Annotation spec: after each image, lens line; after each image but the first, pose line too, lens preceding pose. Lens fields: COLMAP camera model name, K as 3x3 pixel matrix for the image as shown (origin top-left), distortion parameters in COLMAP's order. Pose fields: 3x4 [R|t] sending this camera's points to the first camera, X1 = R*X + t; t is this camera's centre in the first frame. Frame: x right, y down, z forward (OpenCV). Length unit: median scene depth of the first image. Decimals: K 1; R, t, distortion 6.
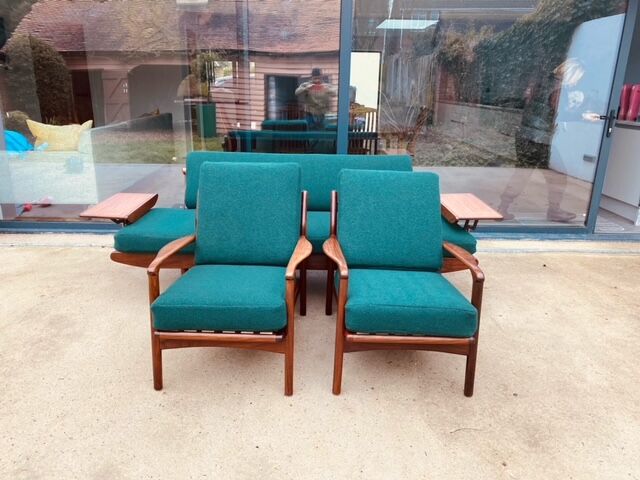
lens RADIAL K [[489.9, 0, 320.0], [0, 489.9, 240.0], [0, 0, 1]] dist [0.007522, 0.002058]
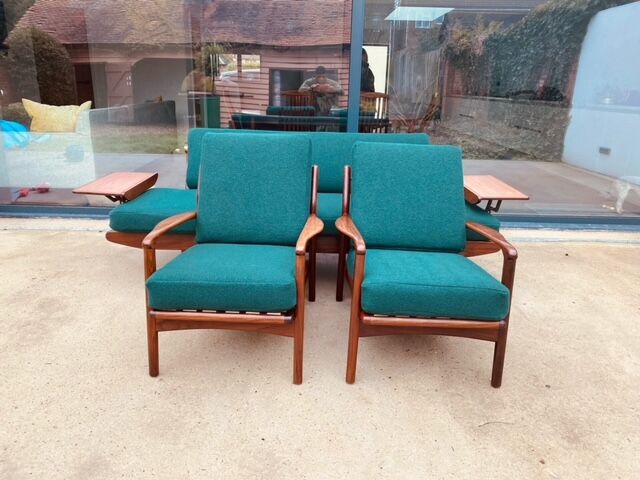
lens RADIAL K [[489.9, 0, 320.0], [0, 489.9, 240.0], [0, 0, 1]] dist [0.007522, 0.002058]
pose [[0.999936, 0.009965, -0.005295, -0.015857], [-0.009969, 0.999950, -0.000652, 0.040147], [0.005288, 0.000705, 0.999986, 0.073699]]
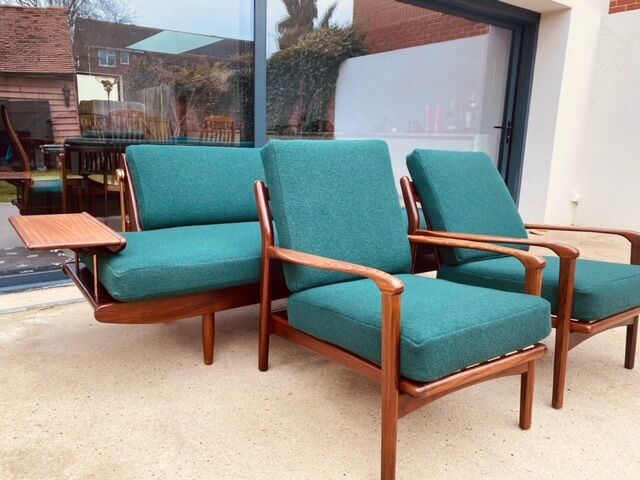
lens RADIAL K [[504.6, 0, 320.3], [0, 504.6, 207.2], [0, 0, 1]] dist [-0.003616, -0.001727]
pose [[0.816878, -0.072009, 0.572298, -0.571349], [0.156507, 0.982626, -0.099755, 0.010500], [-0.555172, 0.171057, 0.813956, 0.384215]]
